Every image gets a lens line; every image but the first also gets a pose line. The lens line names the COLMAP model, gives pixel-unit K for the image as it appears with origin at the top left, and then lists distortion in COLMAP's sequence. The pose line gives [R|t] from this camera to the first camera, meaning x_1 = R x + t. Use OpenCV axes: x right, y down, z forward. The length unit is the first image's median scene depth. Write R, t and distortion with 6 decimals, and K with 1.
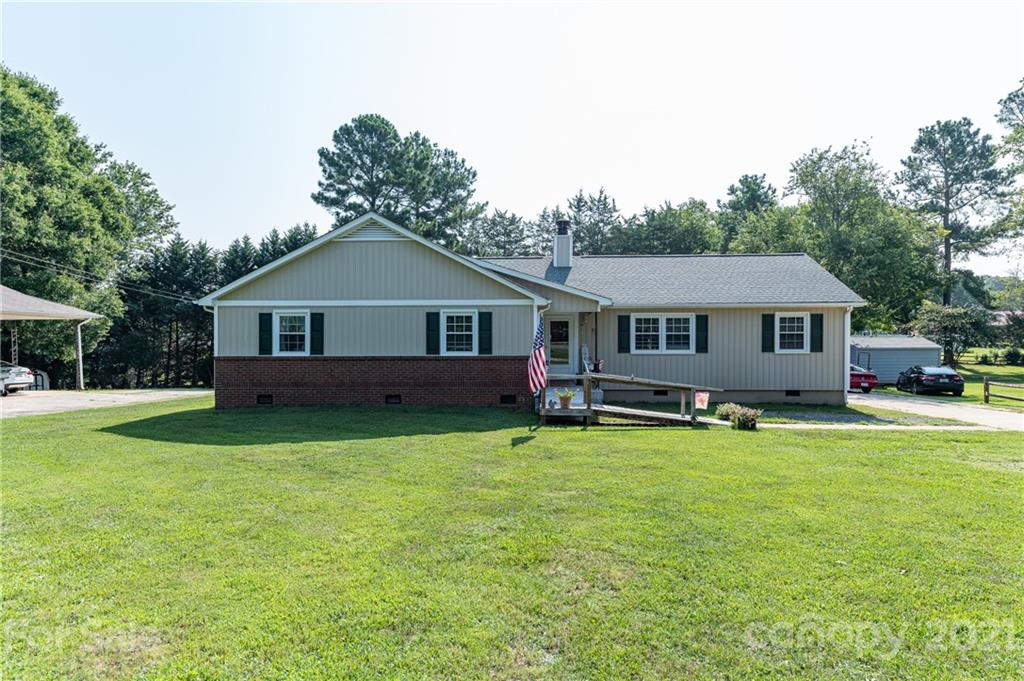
lens RADIAL K [[596.4, 0, 512.0], [0, 596.4, 340.5], [0, 0, 1]] dist [0.034961, -0.031114]
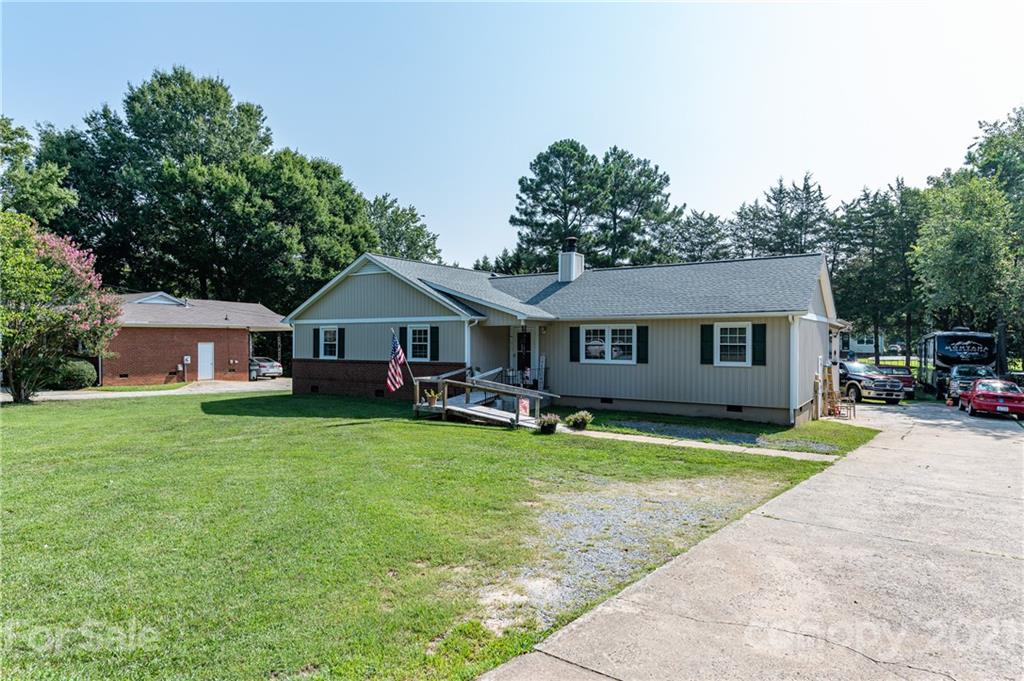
lens RADIAL K [[596.4, 0, 512.0], [0, 596.4, 340.5], [0, 0, 1]] dist [0.034961, -0.031114]
pose [[0.858819, 0.003339, -0.512268, 0.649369], [-0.004339, 0.999990, -0.000756, -0.016541], [0.512261, 0.002872, 0.858825, 0.016196]]
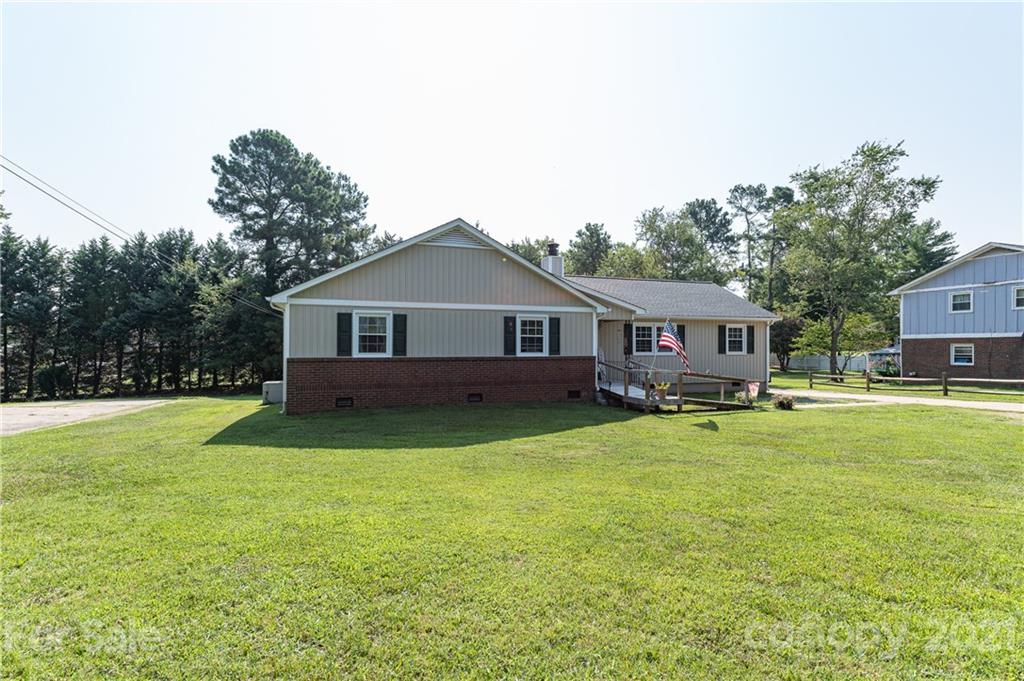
lens RADIAL K [[495.6, 0, 512.0], [0, 495.6, 340.5], [0, 0, 1]] dist [0.015699, -0.000151]
pose [[0.931259, 0.008730, 0.364252, -0.409698], [-0.000562, 0.999746, -0.022523, 0.015062], [-0.364356, 0.020770, 0.931028, 0.141552]]
